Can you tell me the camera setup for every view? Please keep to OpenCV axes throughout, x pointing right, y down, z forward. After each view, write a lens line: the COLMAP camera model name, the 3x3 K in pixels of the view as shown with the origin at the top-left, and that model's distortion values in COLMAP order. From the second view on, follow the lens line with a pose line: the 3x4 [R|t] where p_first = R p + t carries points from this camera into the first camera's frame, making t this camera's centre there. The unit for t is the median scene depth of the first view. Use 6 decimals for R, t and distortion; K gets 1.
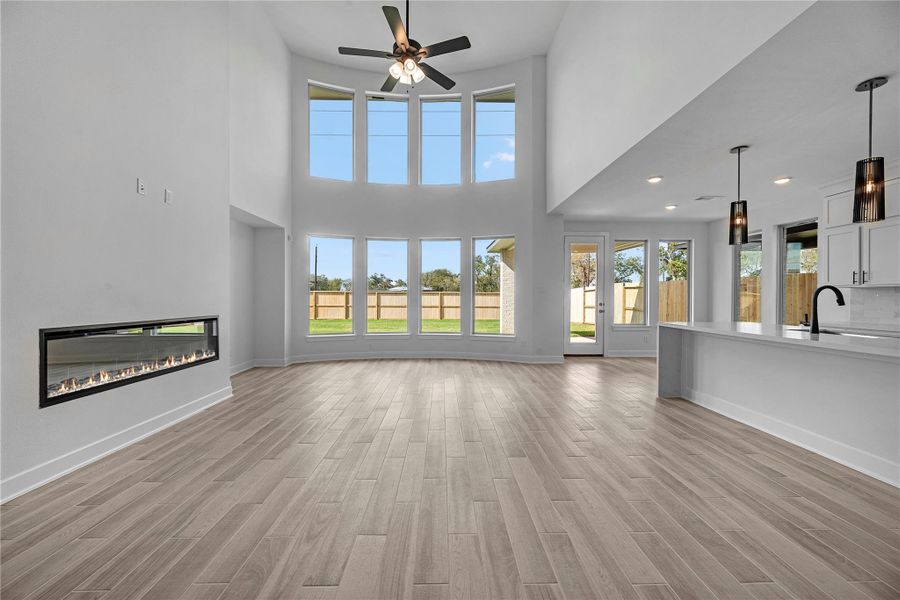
lens RADIAL K [[366.0, 0, 448.1], [0, 366.0, 298.1], [0, 0, 1]] dist [-0.001083, 0.000486]
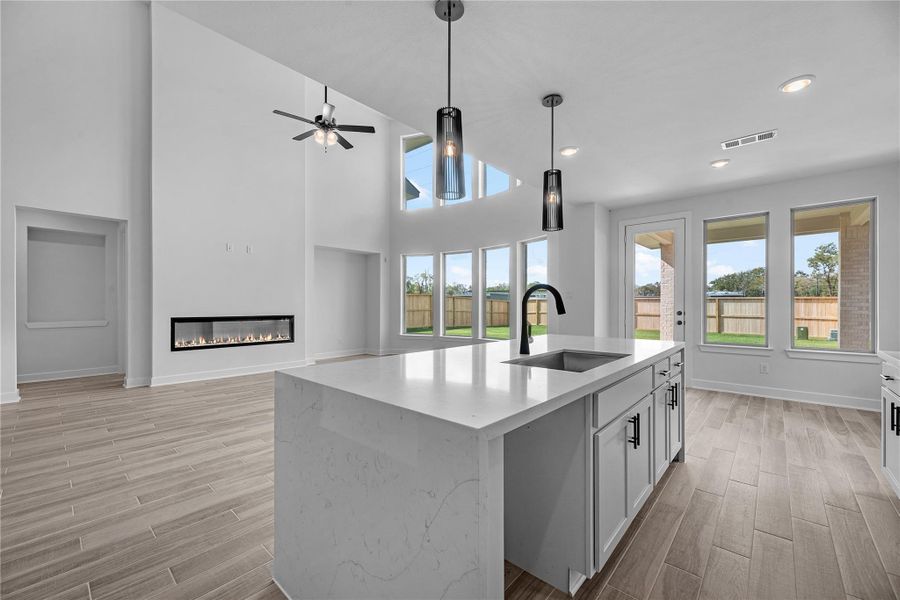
lens RADIAL K [[366.0, 0, 454.0], [0, 366.0, 303.0], [0, 0, 1]] dist [-0.001083, 0.000486]
pose [[0.731911, -0.004685, -0.681384, 0.687478], [-0.000305, 0.999974, -0.007204, 0.003043], [0.681400, 0.005481, 0.731891, 0.198009]]
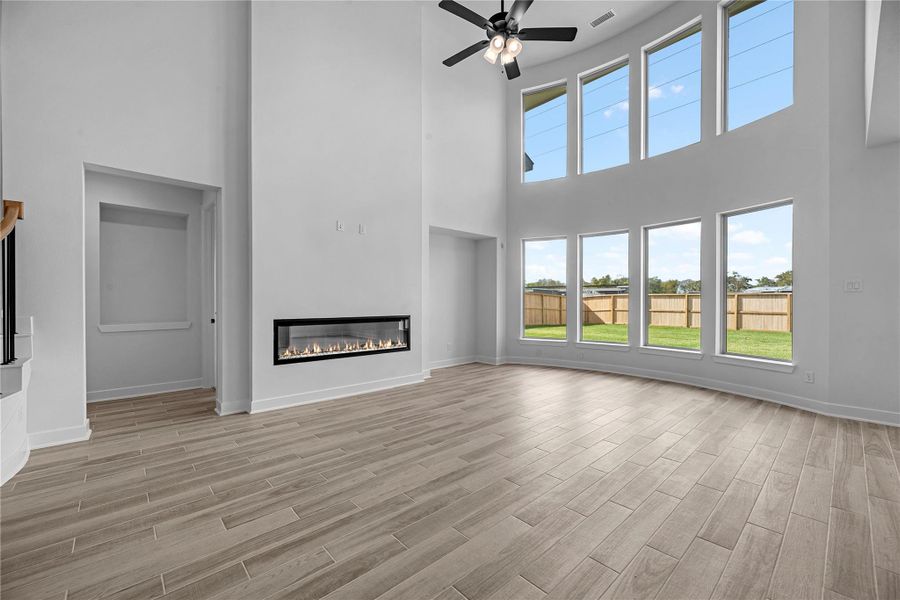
lens RADIAL K [[366.0, 0, 450.9], [0, 366.0, 299.8], [0, 0, 1]] dist [-0.001083, 0.000486]
pose [[0.659258, -0.004940, -0.751900, 0.284409], [0.000670, 0.999982, -0.005982, 0.001172], [0.751916, 0.003440, 0.659250, 0.185179]]
